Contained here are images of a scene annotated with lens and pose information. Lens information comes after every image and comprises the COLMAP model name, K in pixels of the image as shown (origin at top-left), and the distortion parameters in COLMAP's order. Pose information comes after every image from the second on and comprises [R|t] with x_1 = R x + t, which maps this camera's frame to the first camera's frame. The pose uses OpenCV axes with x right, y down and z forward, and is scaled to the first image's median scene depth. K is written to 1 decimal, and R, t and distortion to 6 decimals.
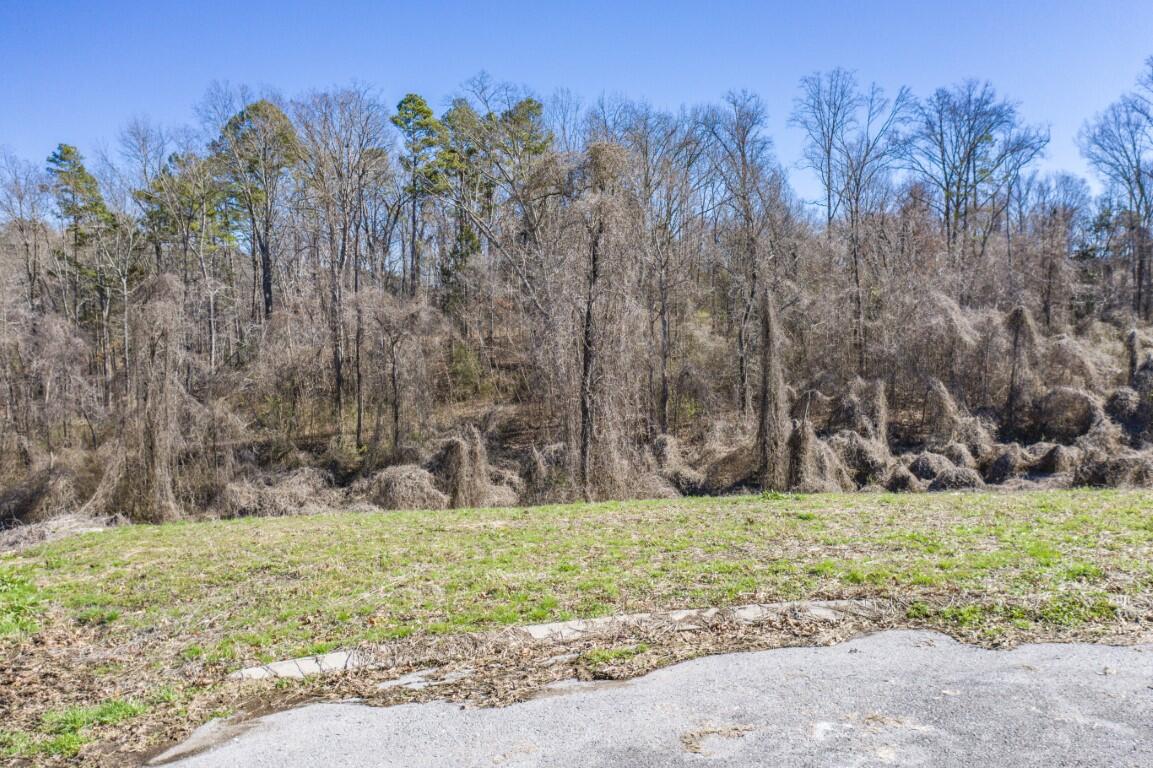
lens RADIAL K [[908.0, 0, 575.8], [0, 908.0, 385.5], [0, 0, 1]] dist [-0.013966, -0.002455]
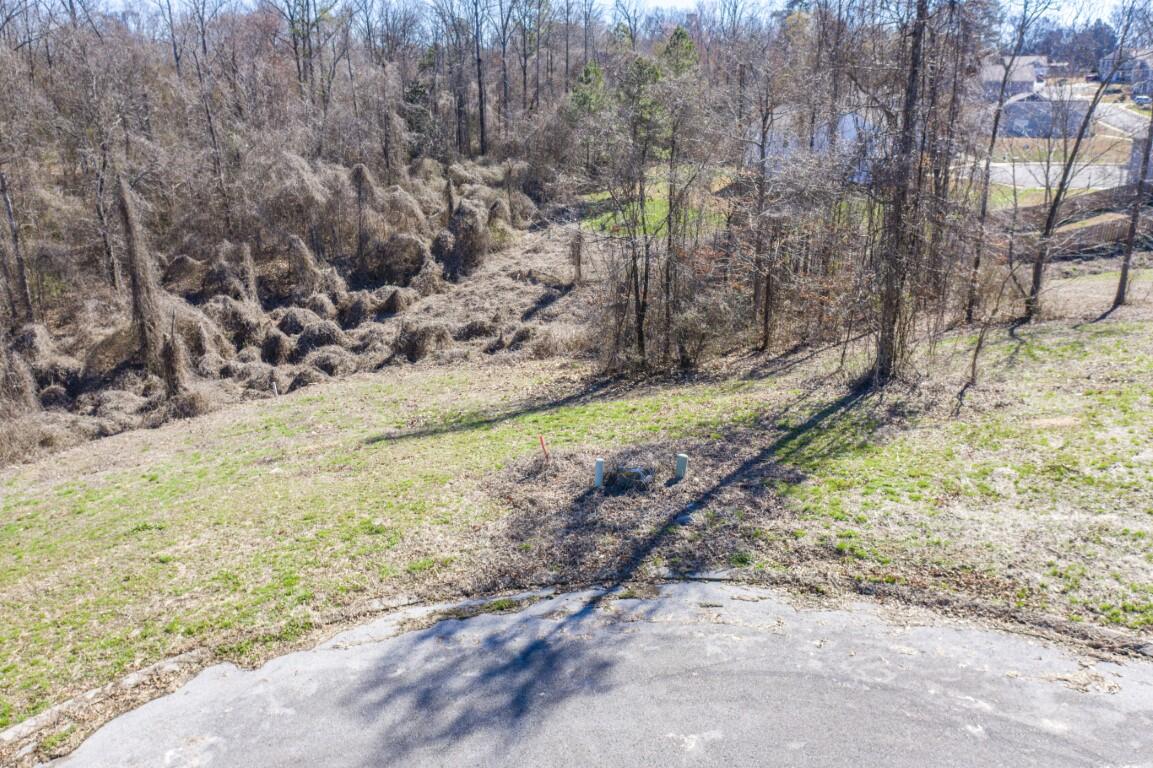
lens RADIAL K [[908.0, 0, 571.2], [0, 908.0, 383.3], [0, 0, 1]] dist [-0.013966, -0.002455]
pose [[0.799485, -0.184762, 0.571565, -0.005078], [0.044772, 0.967203, 0.250028, -0.104304], [-0.599015, -0.174303, 0.781536, -0.122667]]
